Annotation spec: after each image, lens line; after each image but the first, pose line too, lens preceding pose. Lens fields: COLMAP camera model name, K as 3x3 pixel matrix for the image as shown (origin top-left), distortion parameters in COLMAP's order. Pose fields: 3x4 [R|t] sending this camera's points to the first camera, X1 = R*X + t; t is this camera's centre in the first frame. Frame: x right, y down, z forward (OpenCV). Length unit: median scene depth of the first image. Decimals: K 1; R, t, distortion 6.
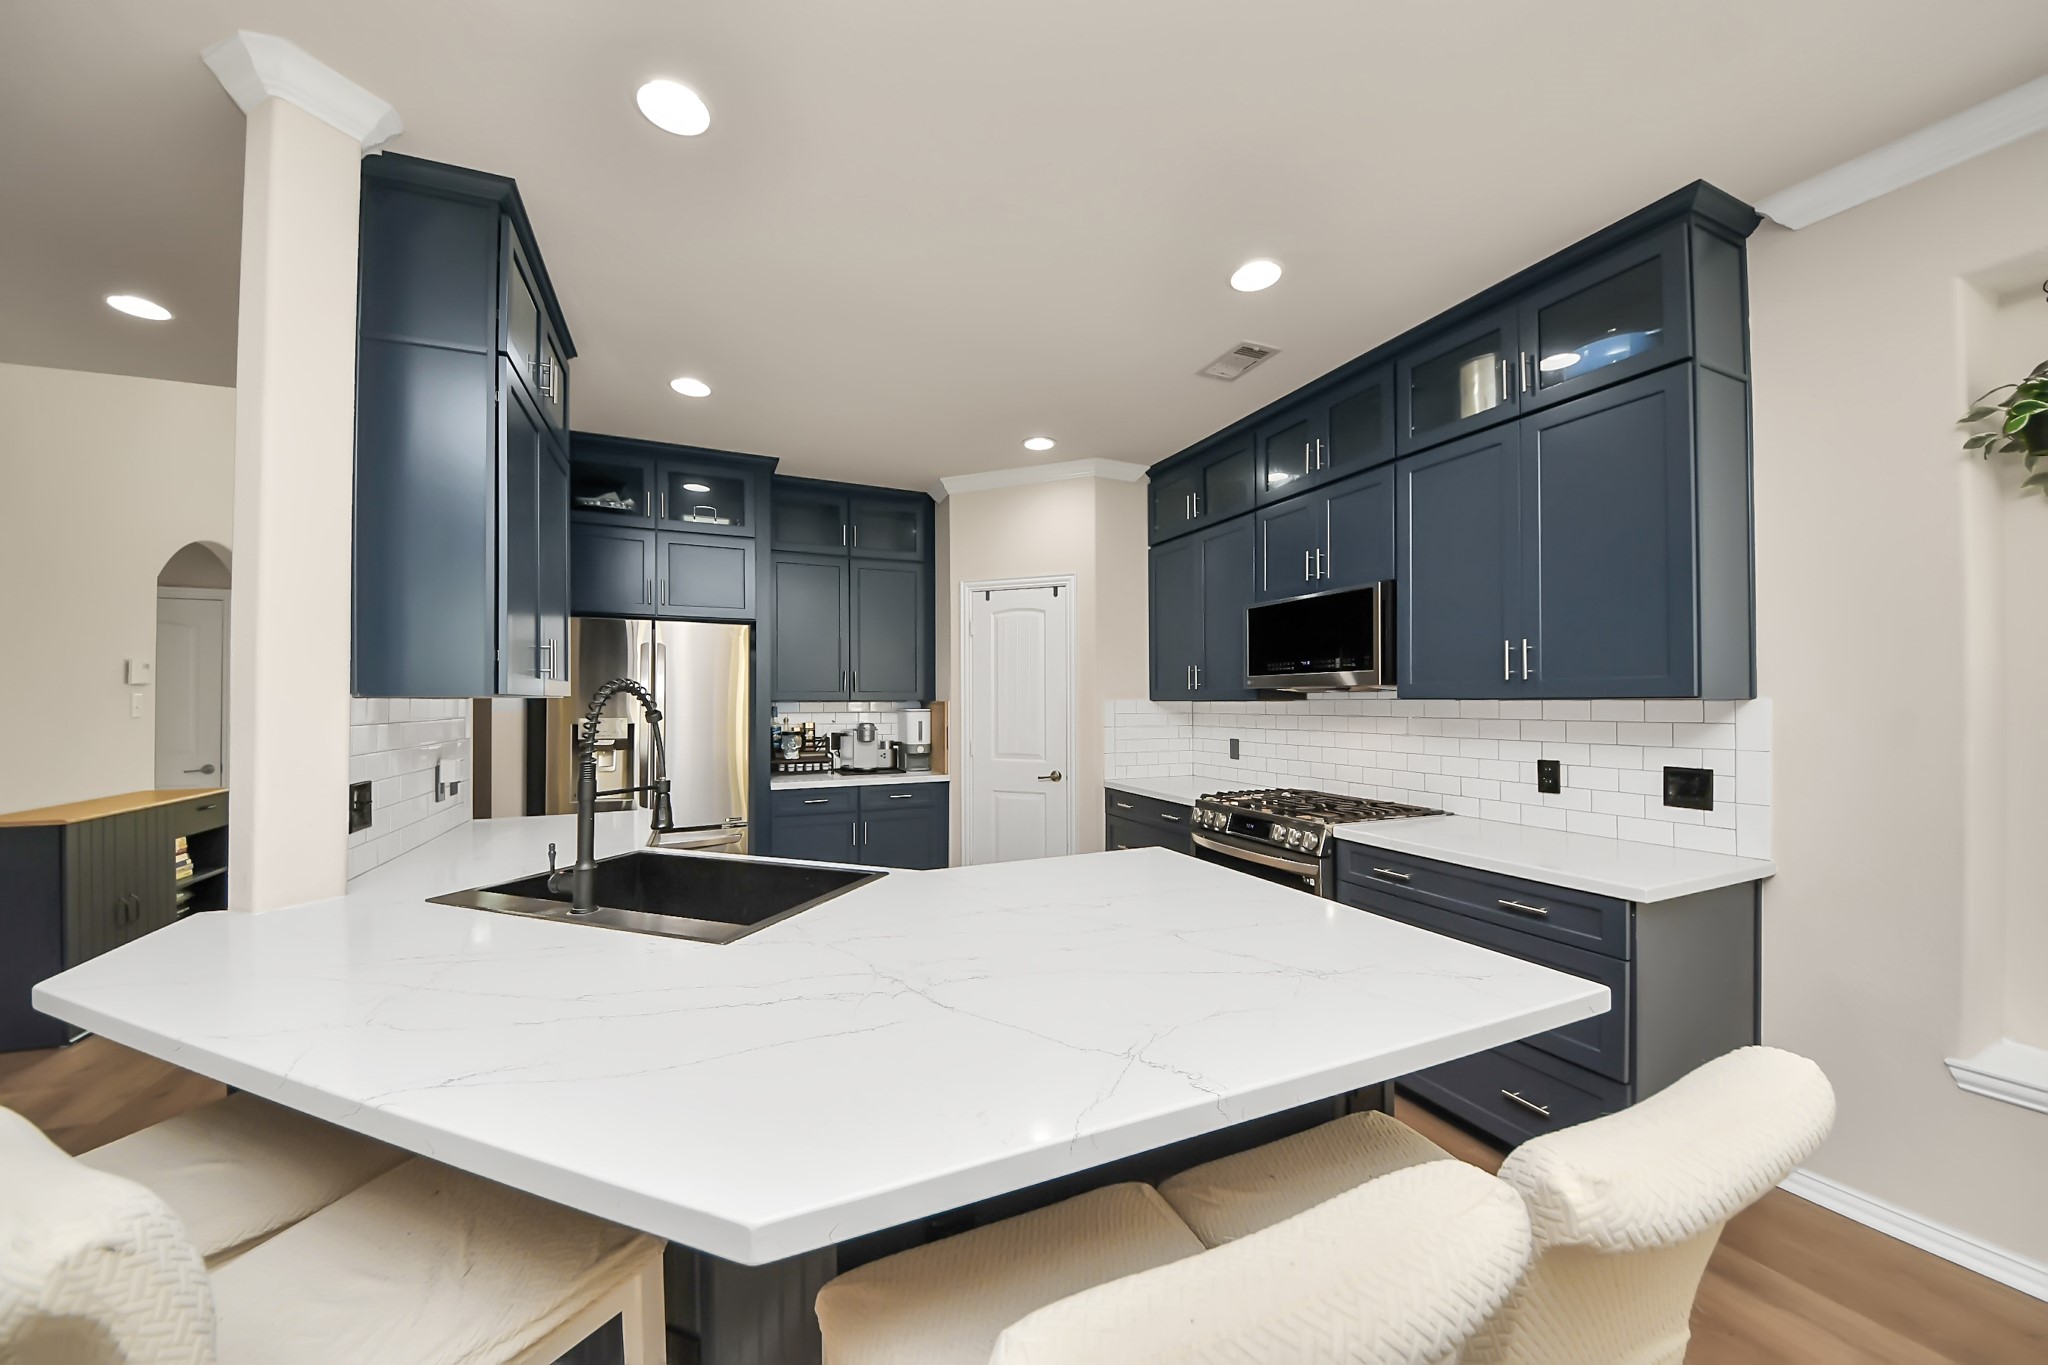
lens RADIAL K [[718.7, 0, 1026.5], [0, 718.7, 693.2], [0, 0, 1]] dist [0.024393, -0.008558]
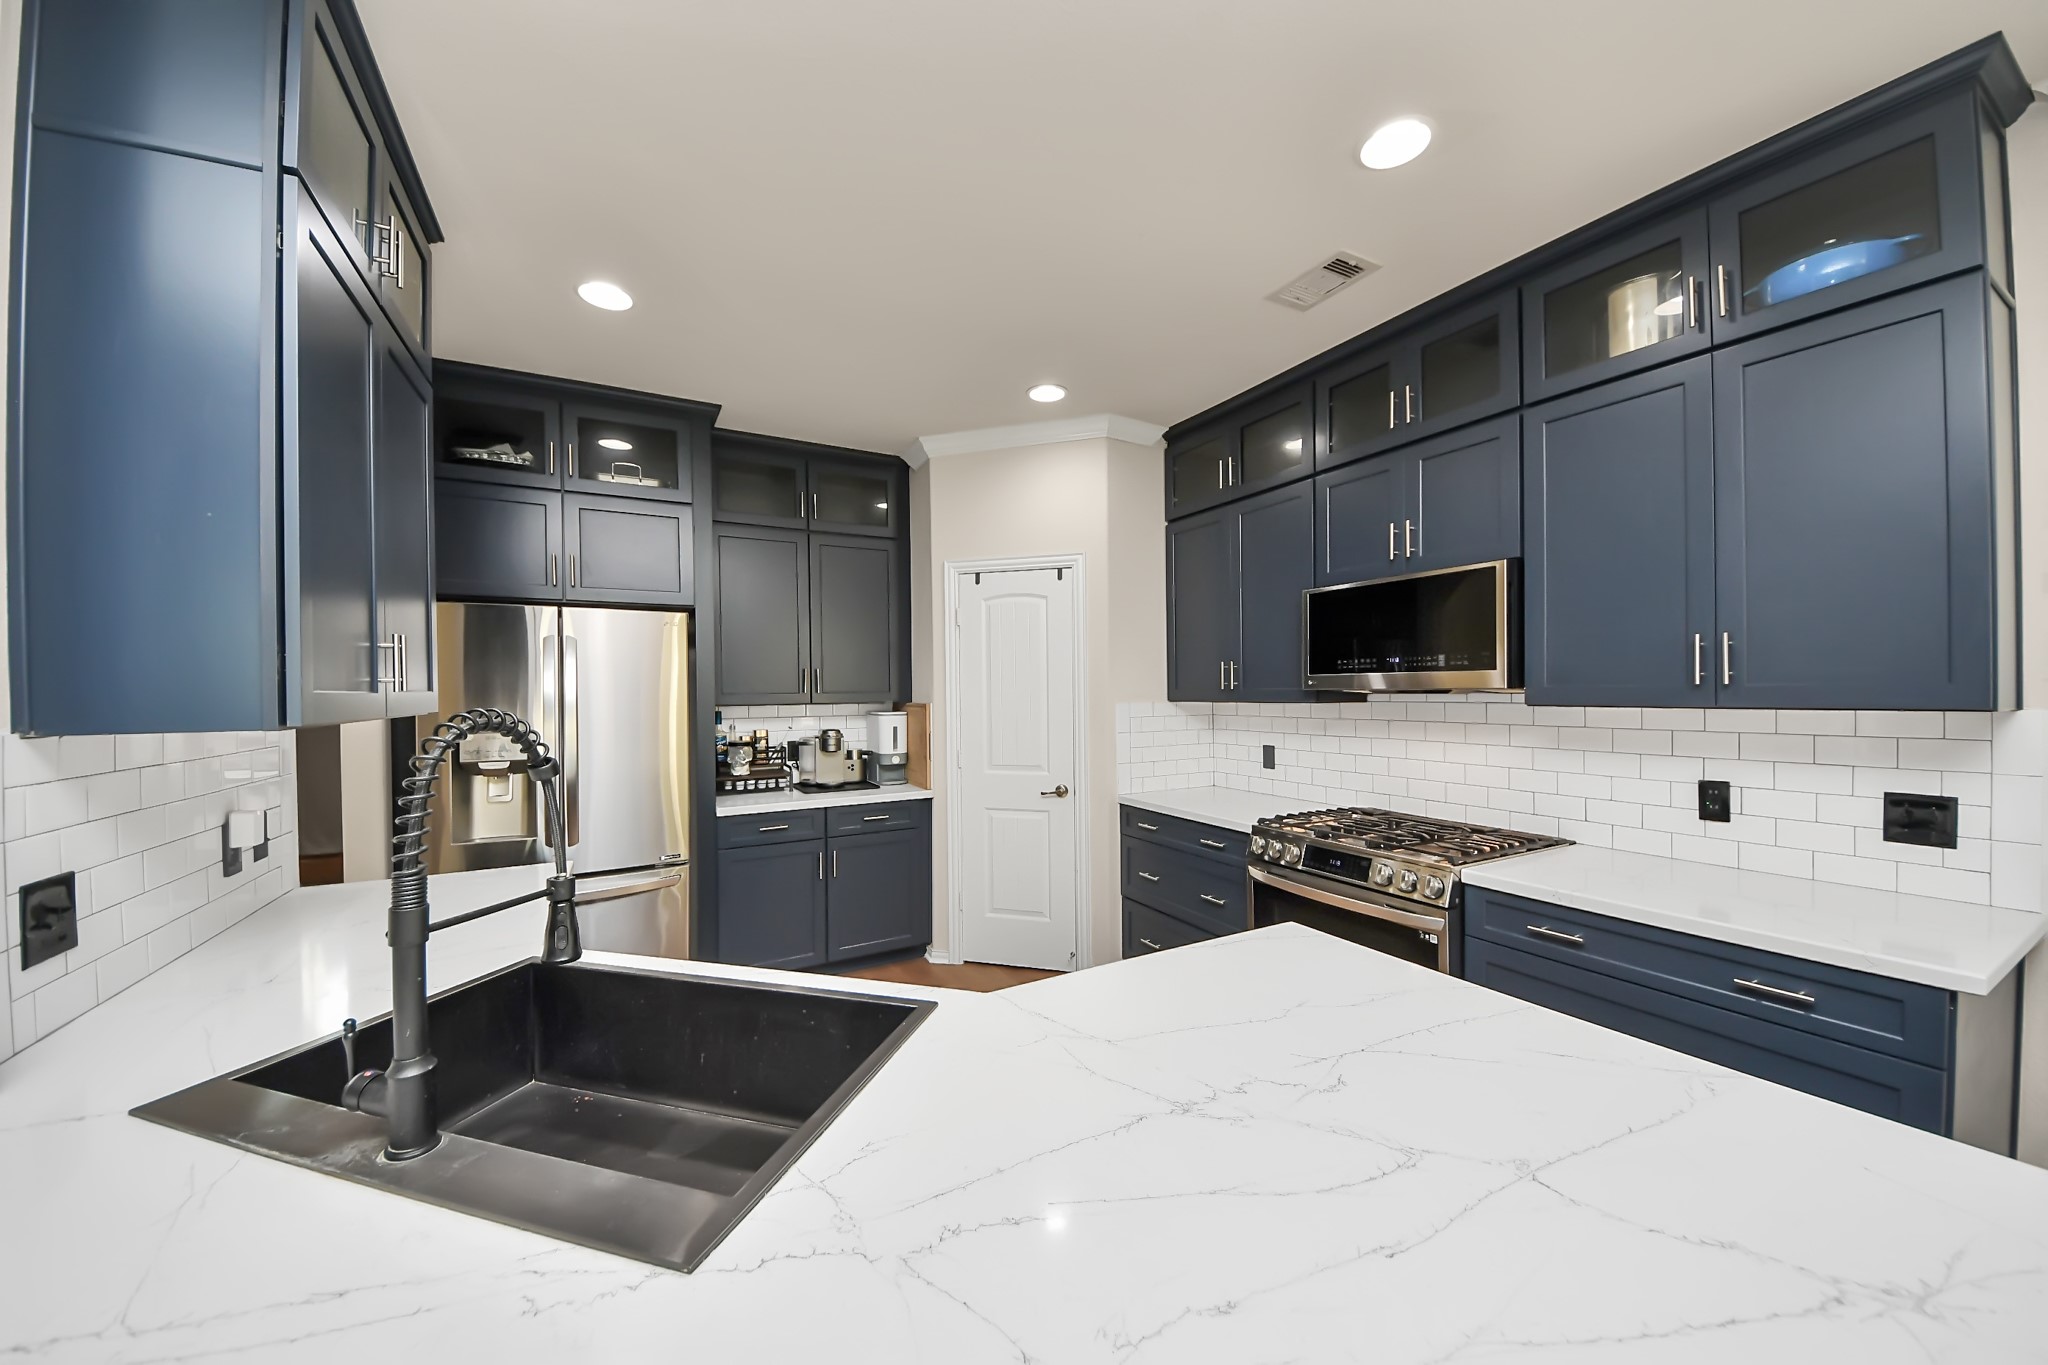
lens RADIAL K [[727.0, 0, 1029.0], [0, 727.0, 694.1], [0, 0, 1]] dist [0.023796, -0.017543]
pose [[0.996608, -0.008117, 0.081893, -0.078092], [0.006753, 0.999834, 0.016922, -0.016698], [-0.082017, -0.016312, 0.996497, 0.170658]]
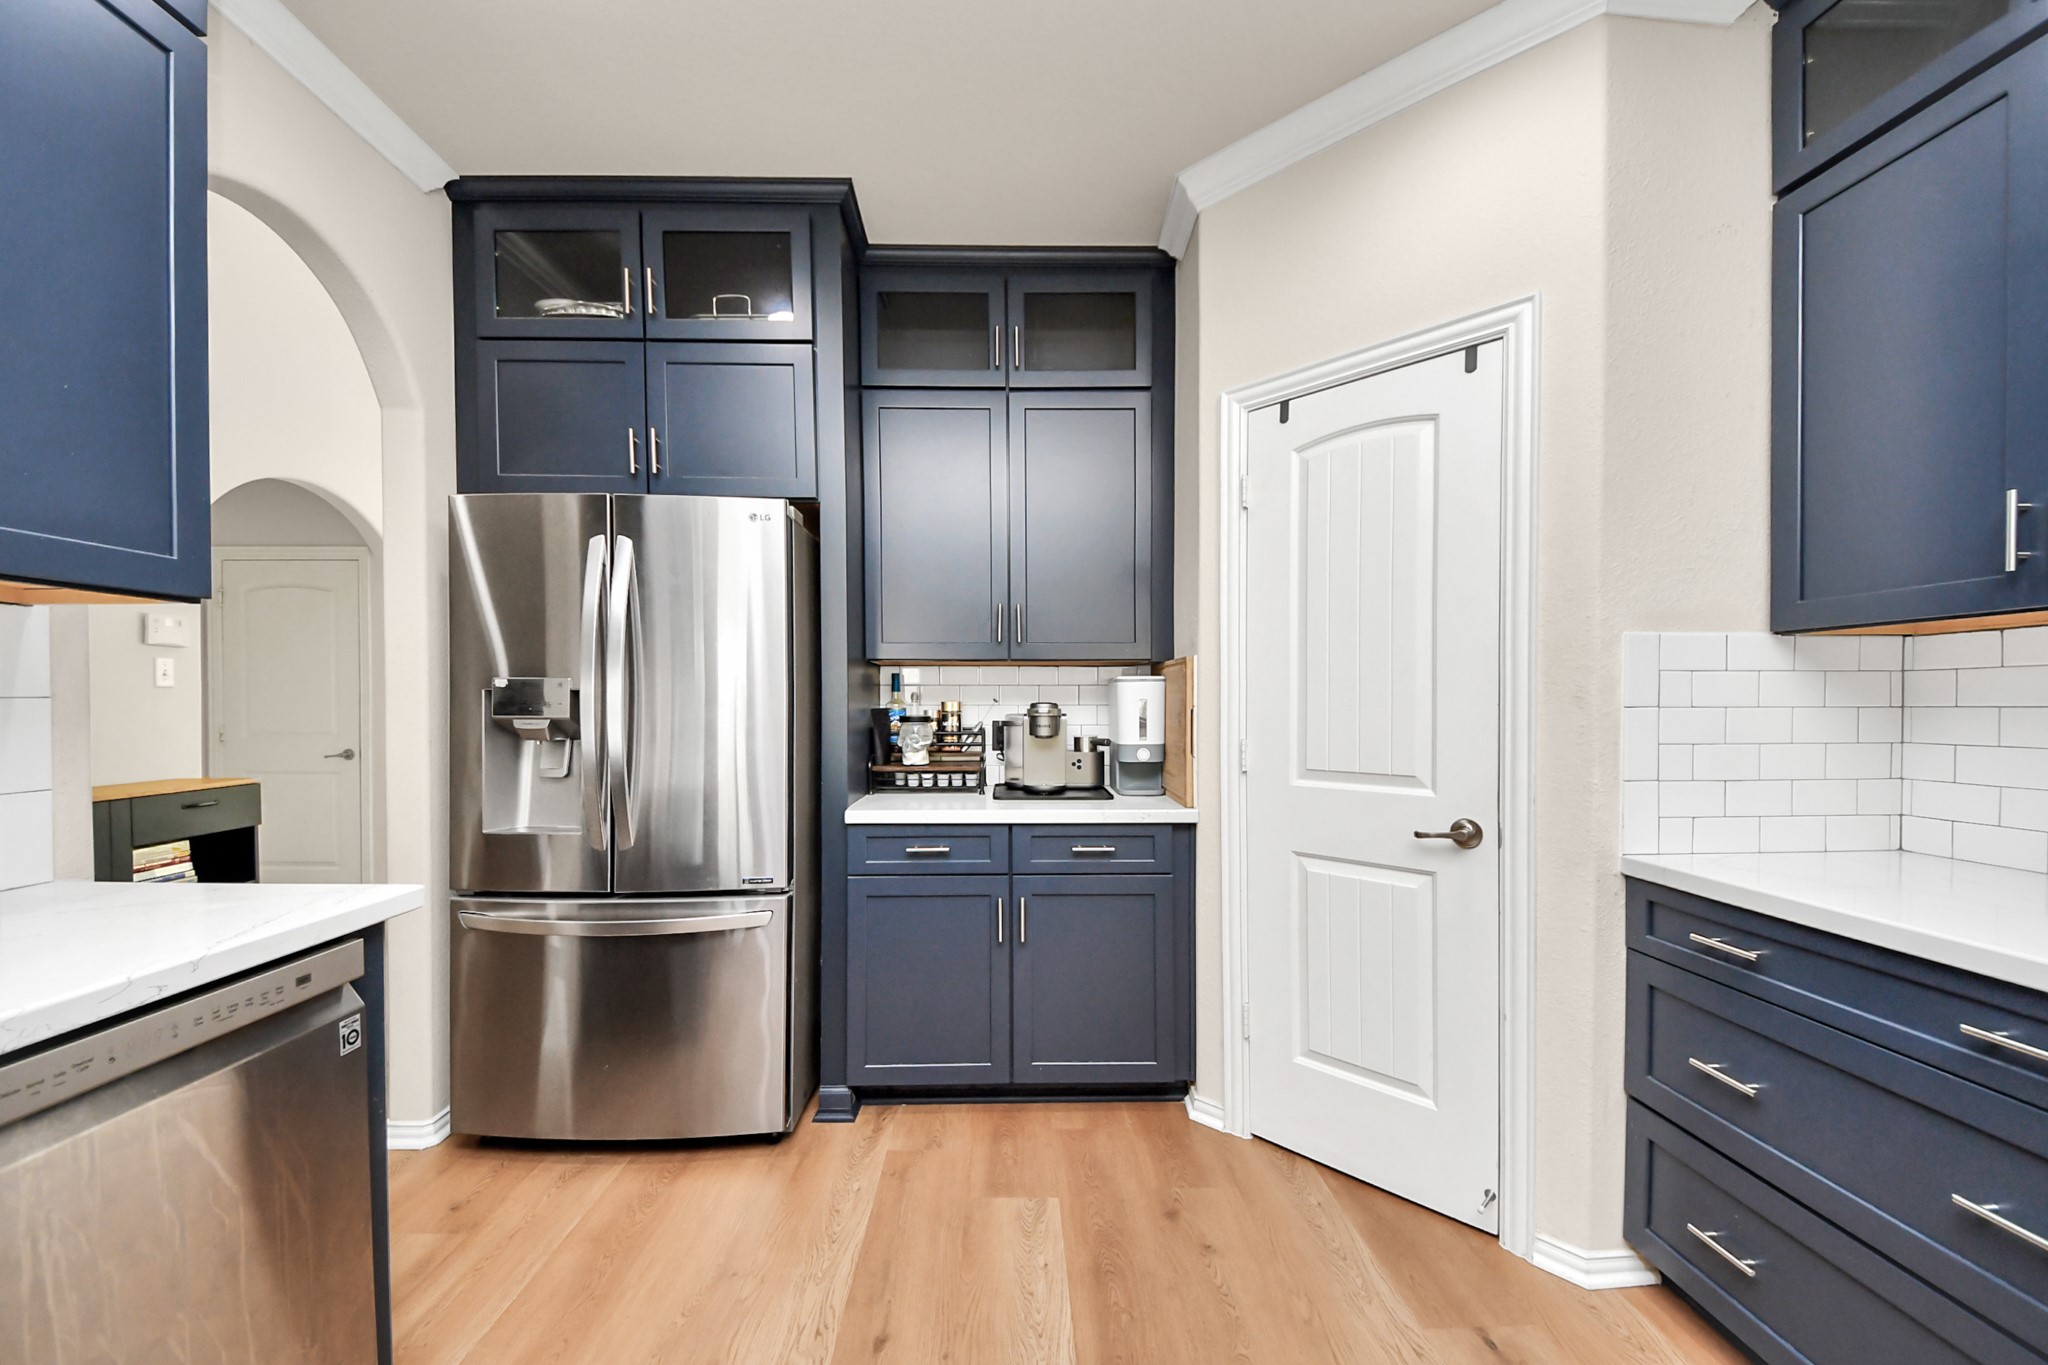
lens RADIAL K [[731.2, 0, 1023.6], [0, 731.2, 714.6], [0, 0, 1]] dist [0.023869, -0.017442]
pose [[0.921589, 0.007786, -0.388090, -0.030159], [0.003072, 0.999621, 0.027349, 0.045099], [0.388156, -0.026396, 0.921216, 0.625909]]
